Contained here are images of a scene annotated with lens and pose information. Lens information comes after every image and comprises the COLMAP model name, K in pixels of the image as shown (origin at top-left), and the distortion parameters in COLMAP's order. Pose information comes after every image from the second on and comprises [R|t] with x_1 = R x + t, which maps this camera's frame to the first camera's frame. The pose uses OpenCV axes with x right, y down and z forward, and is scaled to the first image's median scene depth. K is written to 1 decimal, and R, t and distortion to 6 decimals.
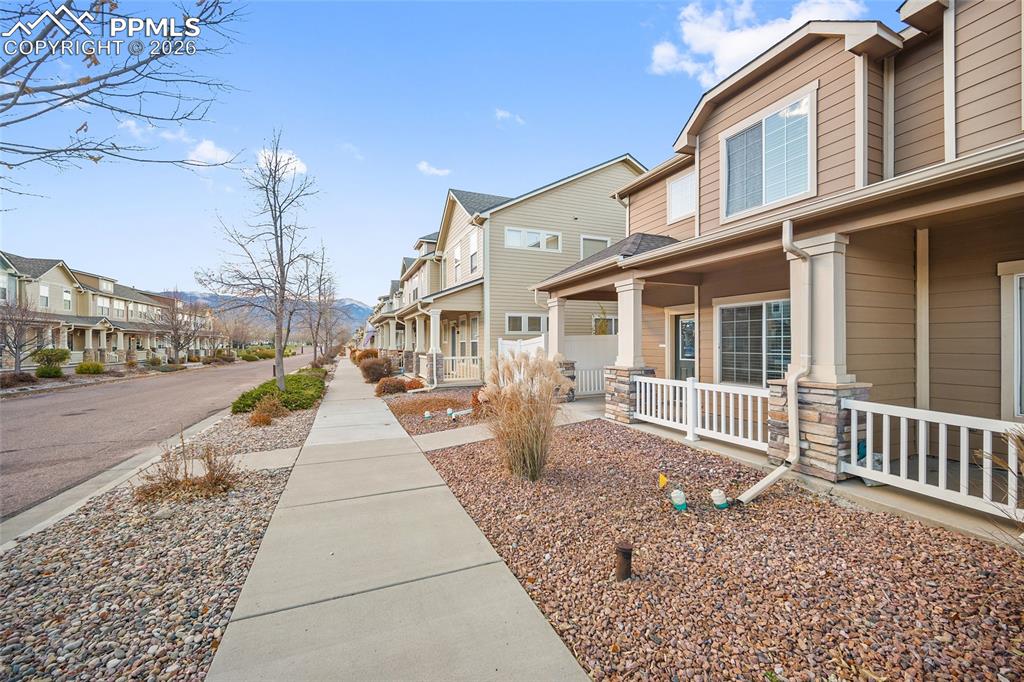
lens RADIAL K [[404.4, 0, 512.0], [0, 404.4, 341.0], [0, 0, 1]] dist [-0.000147, -0.000181]
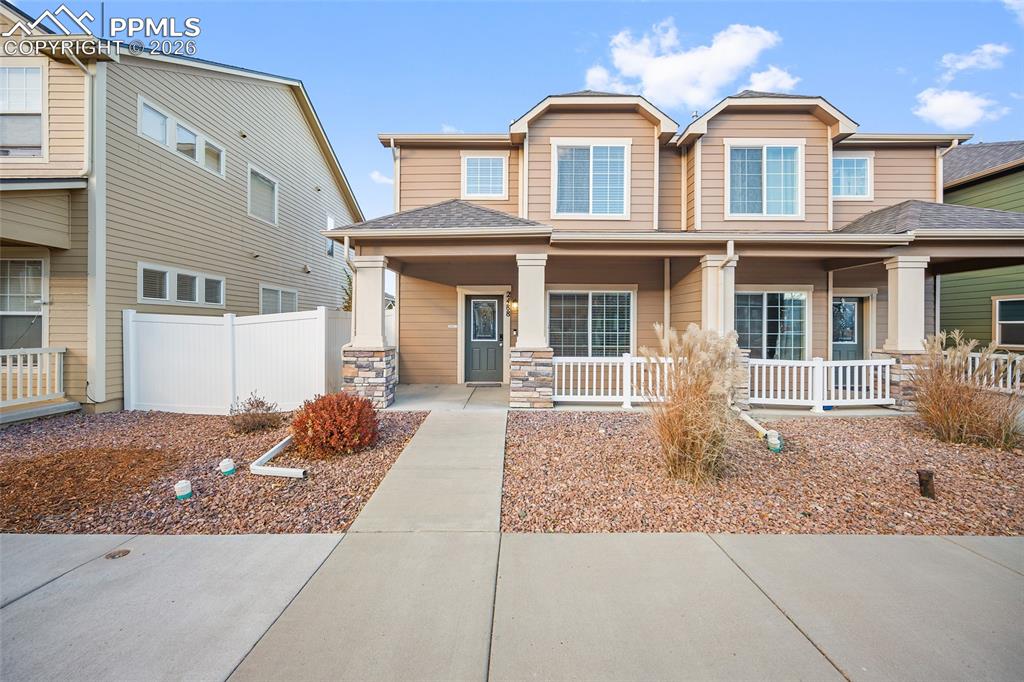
lens RADIAL K [[403.7, 0, 510.6], [0, 403.7, 328.8], [0, 0, 1]] dist [-0.000659, -0.000277]
pose [[0.389802, 0.004022, 0.920890, -0.615137], [-0.012271, 0.999924, 0.000827, 0.020662], [-0.920817, -0.011622, 0.389822, 0.723192]]
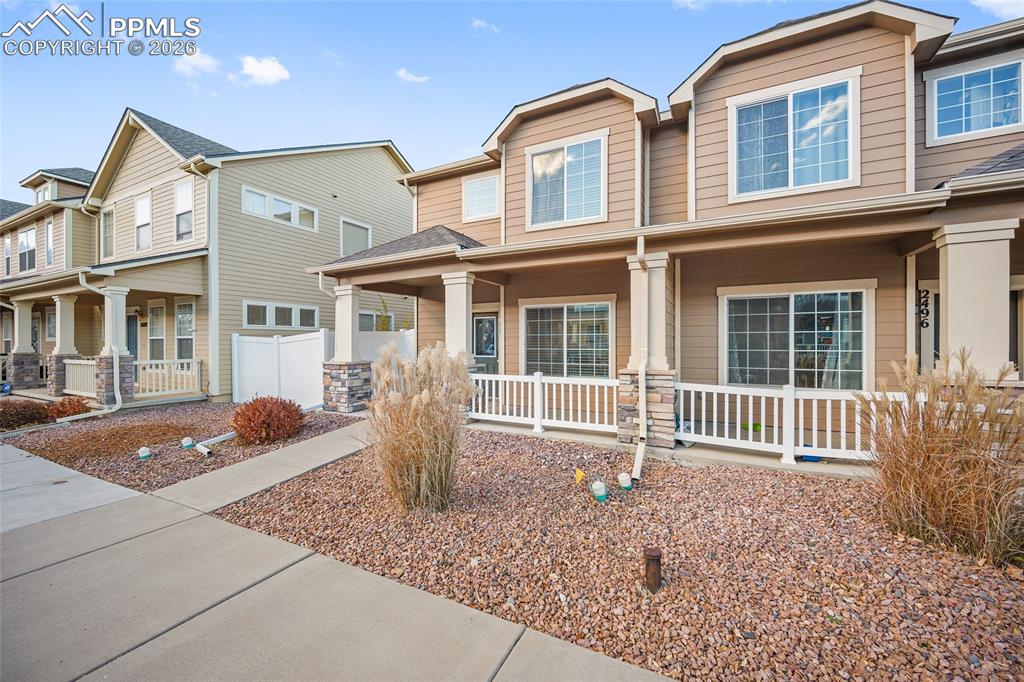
lens RADIAL K [[405.9, 0, 512.0], [0, 405.9, 341.0], [0, 0, 1]] dist [-0.000668, -0.000132]
pose [[0.765390, 0.003249, 0.643559, -0.237901], [-0.004327, 0.999991, 0.000097, 0.008473], [-0.643553, -0.002859, 0.765397, 0.204184]]
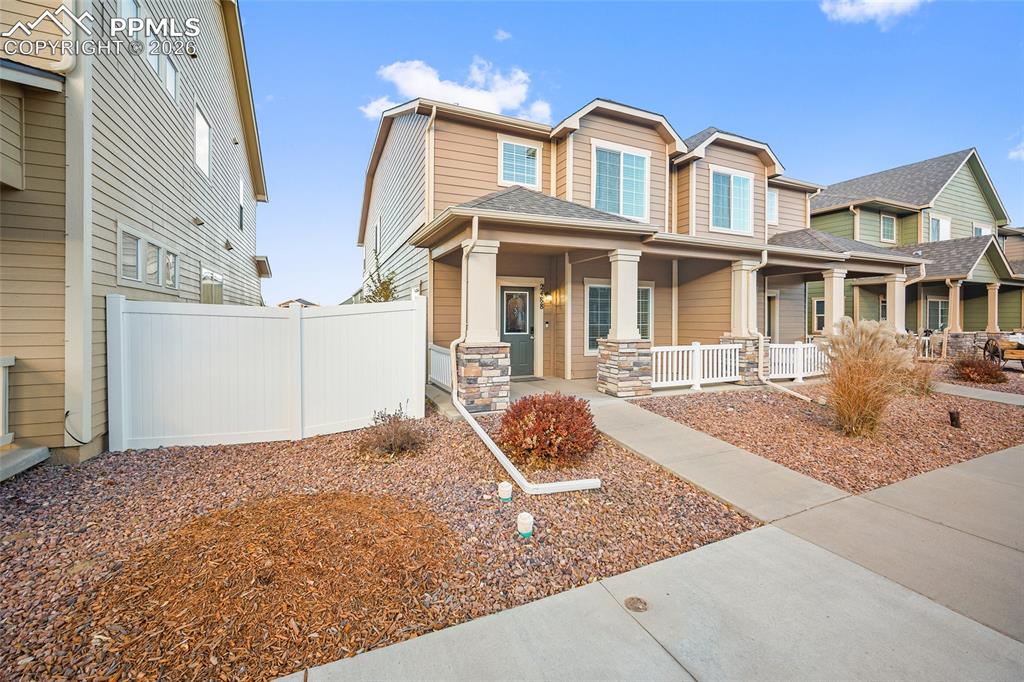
lens RADIAL K [[413.8, 0, 511.7], [0, 413.8, 321.8], [0, 0, 1]] dist [0.001995, 0.000262]
pose [[-0.028795, 0.002837, 0.999581, -0.740981], [-0.006035, 0.999977, -0.003012, 0.027208], [-0.999567, -0.006119, -0.028777, 1.378503]]
